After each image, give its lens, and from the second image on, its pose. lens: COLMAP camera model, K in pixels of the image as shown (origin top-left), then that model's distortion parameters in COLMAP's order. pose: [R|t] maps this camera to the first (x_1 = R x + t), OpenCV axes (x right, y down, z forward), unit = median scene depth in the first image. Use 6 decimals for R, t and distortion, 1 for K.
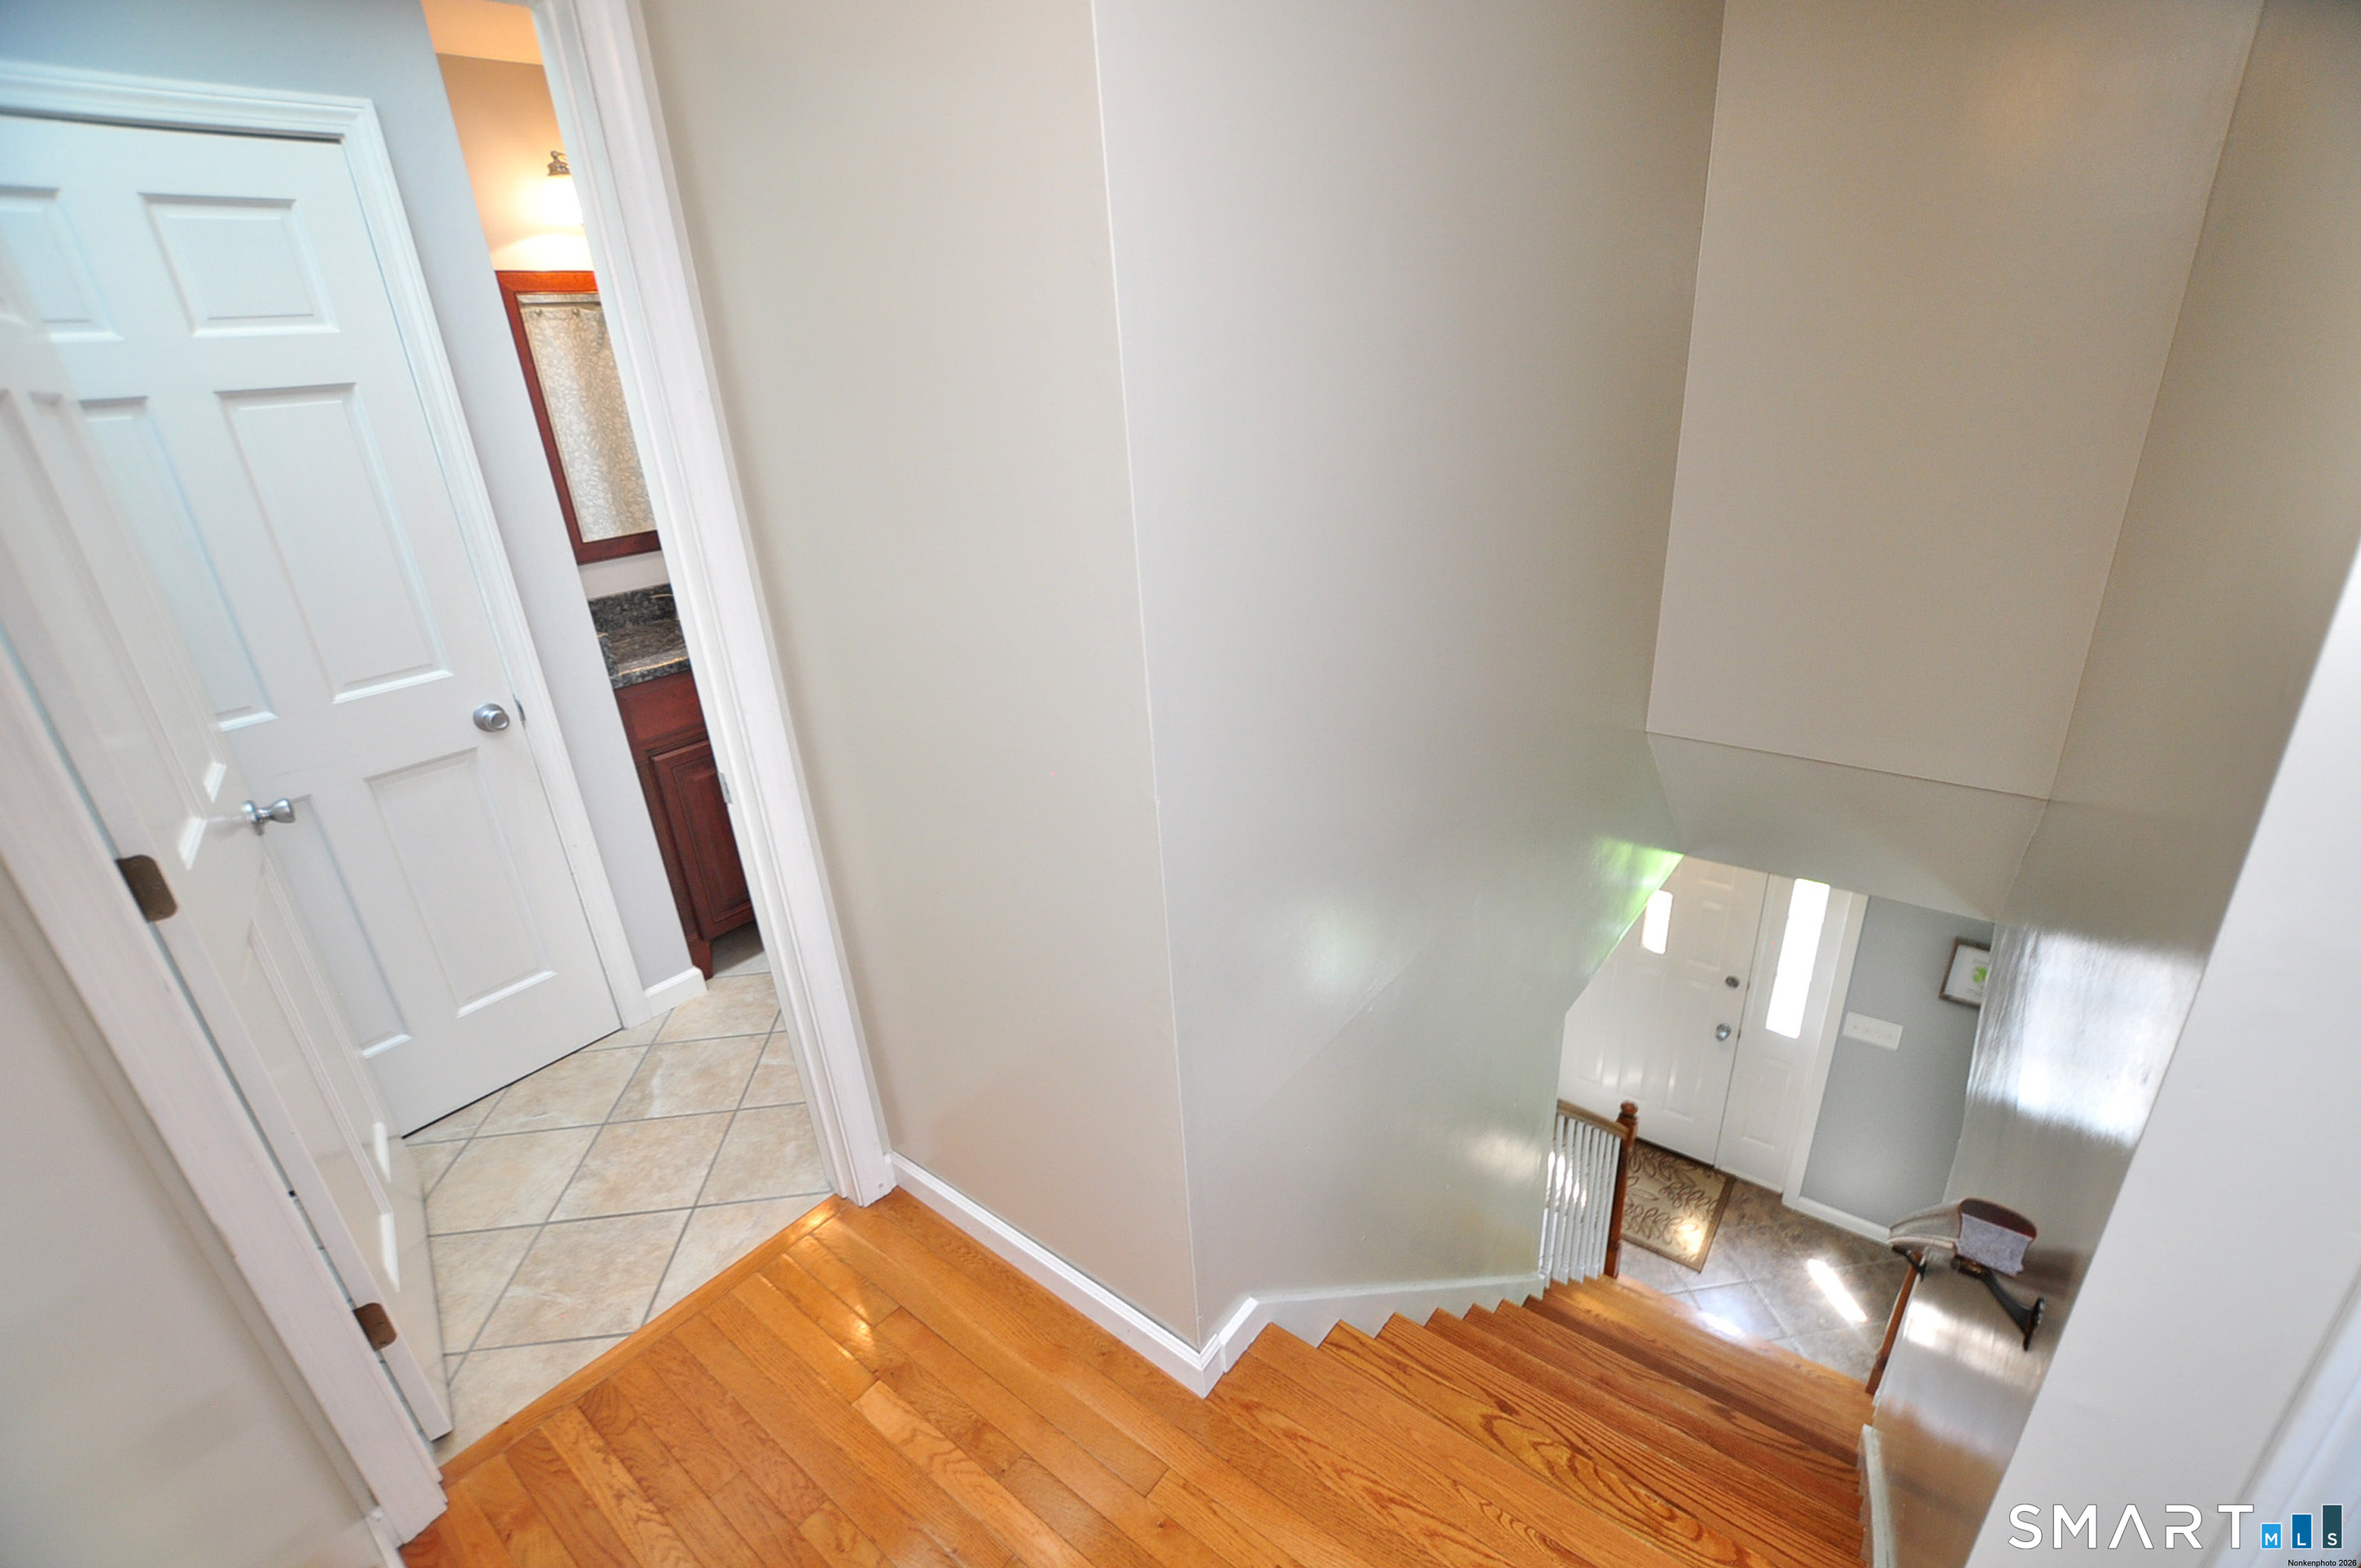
lens RADIAL K [[1039.5, 0, 1191.5], [0, 1039.5, 798.7], [0, 0, 1]] dist [-0.029974, 0.000895]
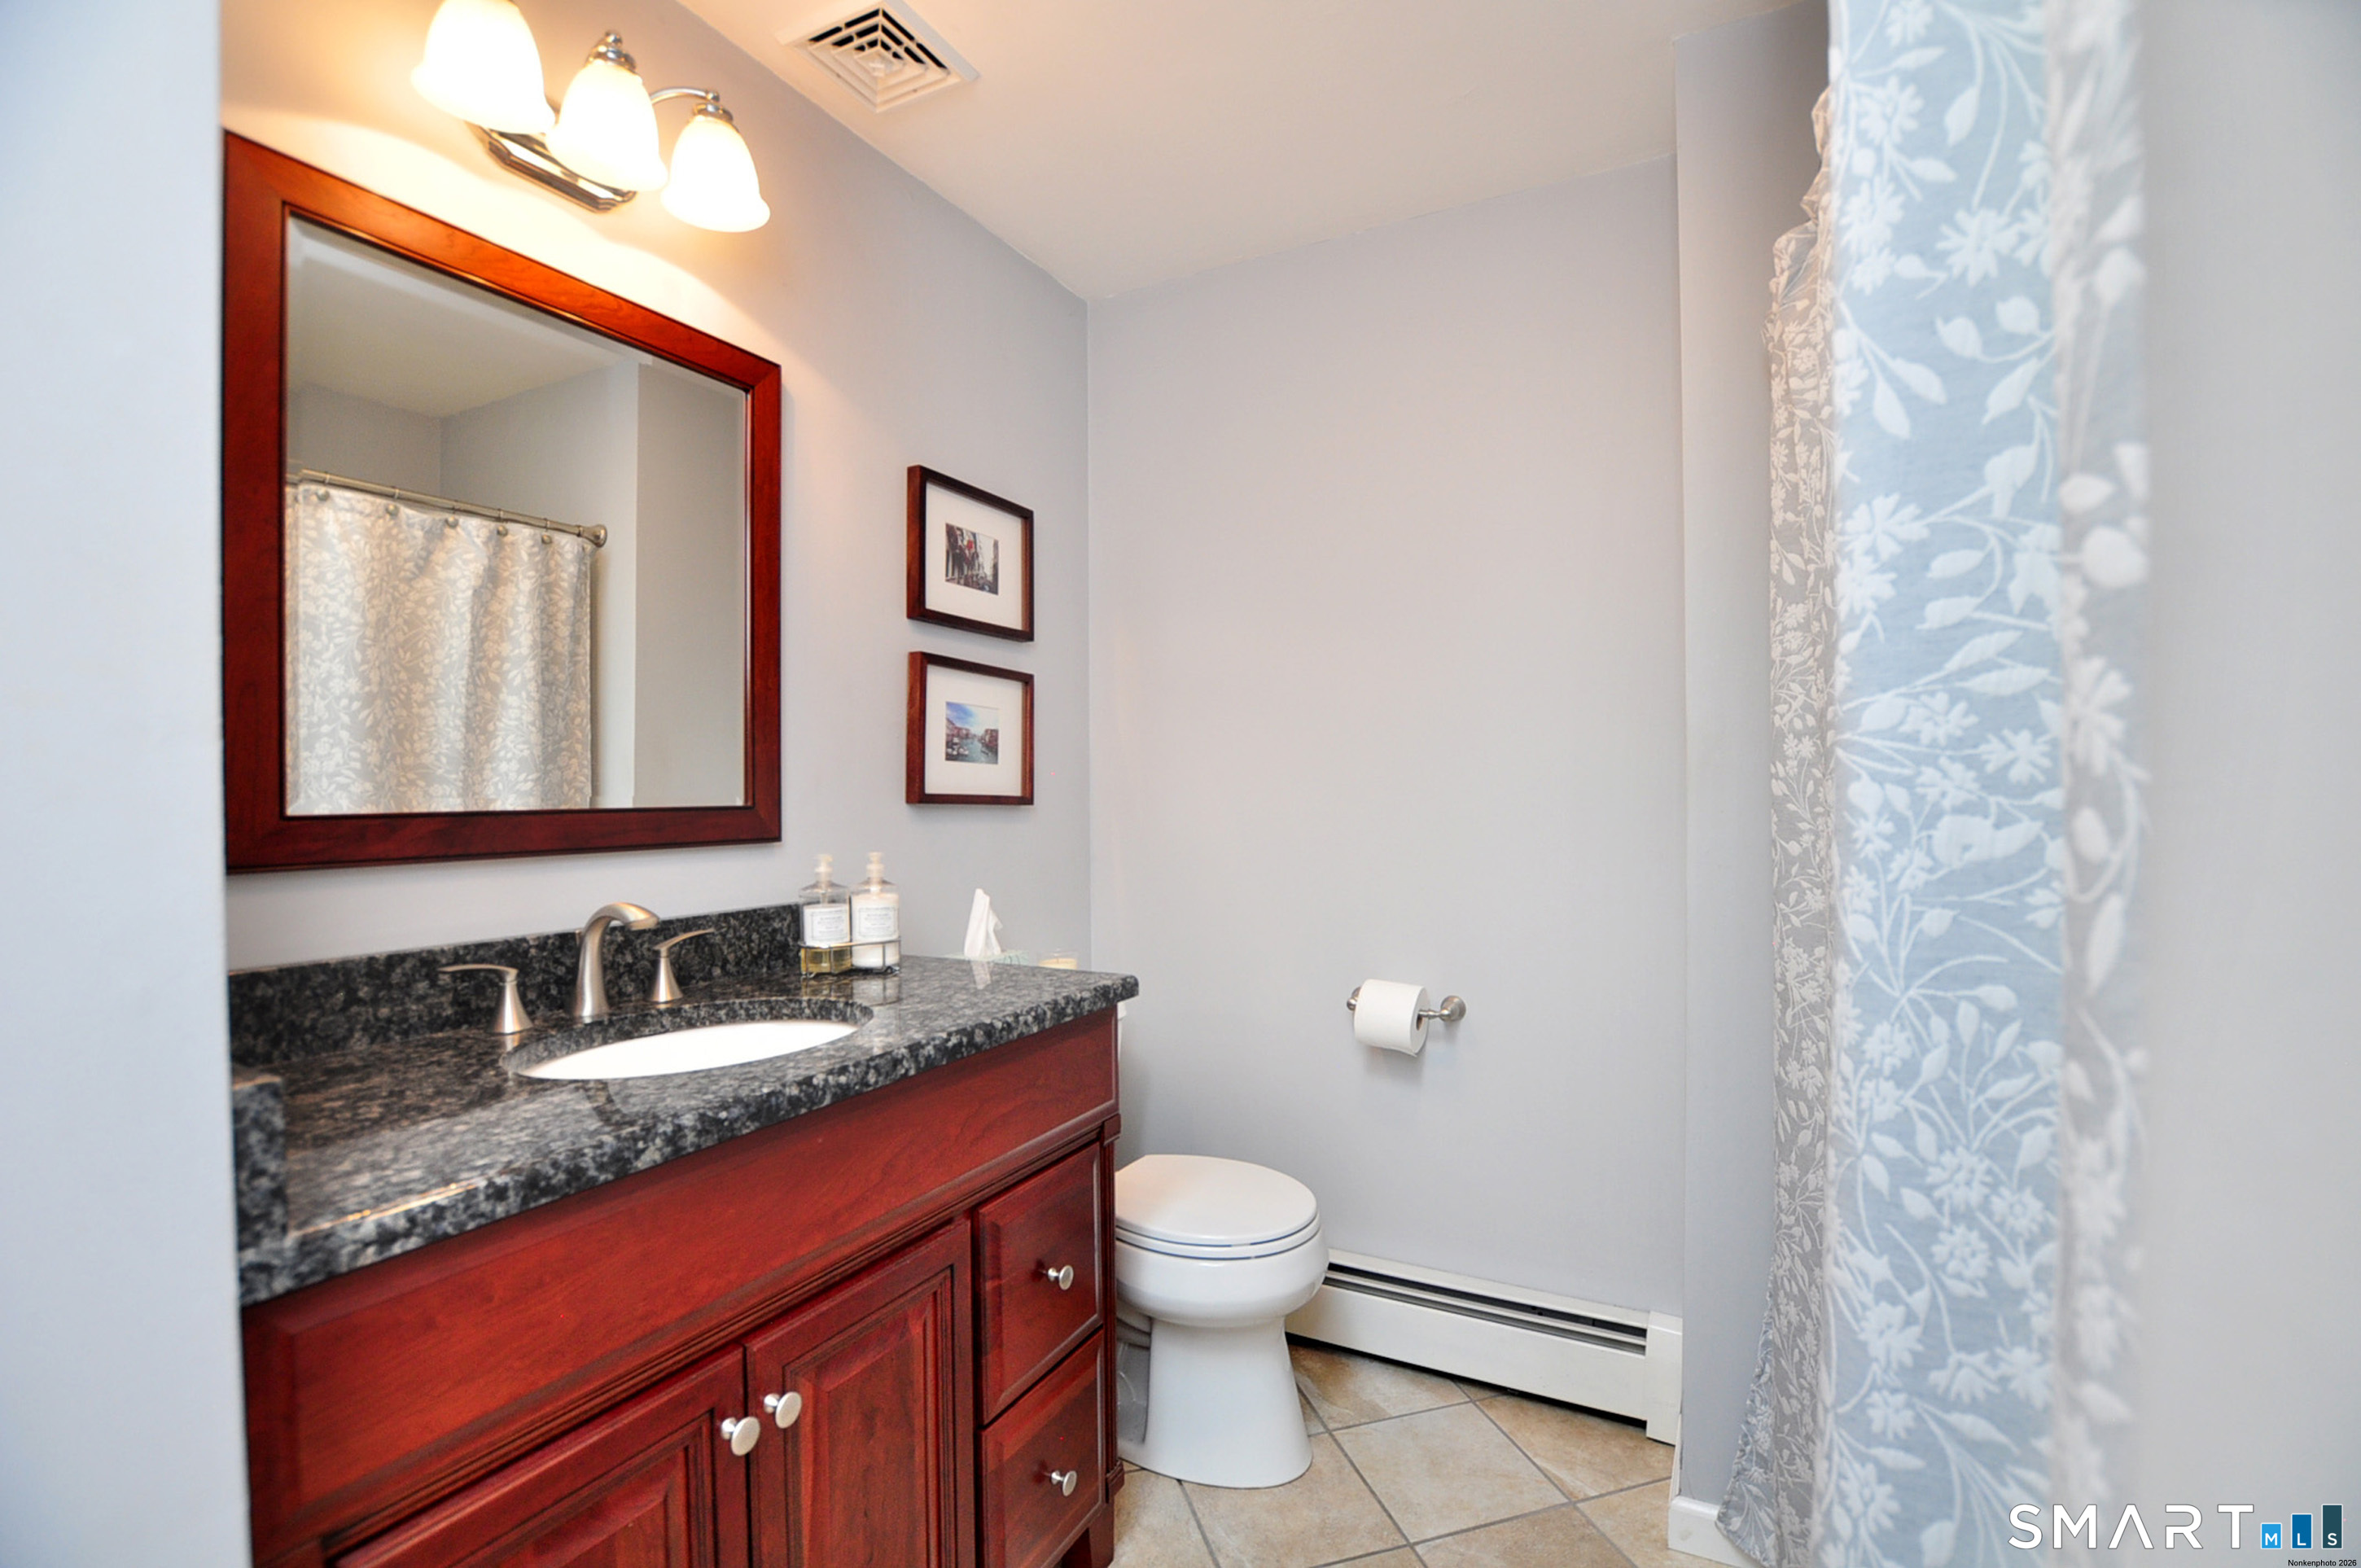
lens RADIAL K [[1039.5, 0, 1191.5], [0, 1039.5, 798.7], [0, 0, 1]] dist [-0.029974, 0.000895]
pose [[0.981240, 0.048277, 0.186647, -0.249641], [0.028470, 0.921239, -0.387954, -0.075706], [-0.190676, 0.385990, 0.902582, 0.444471]]
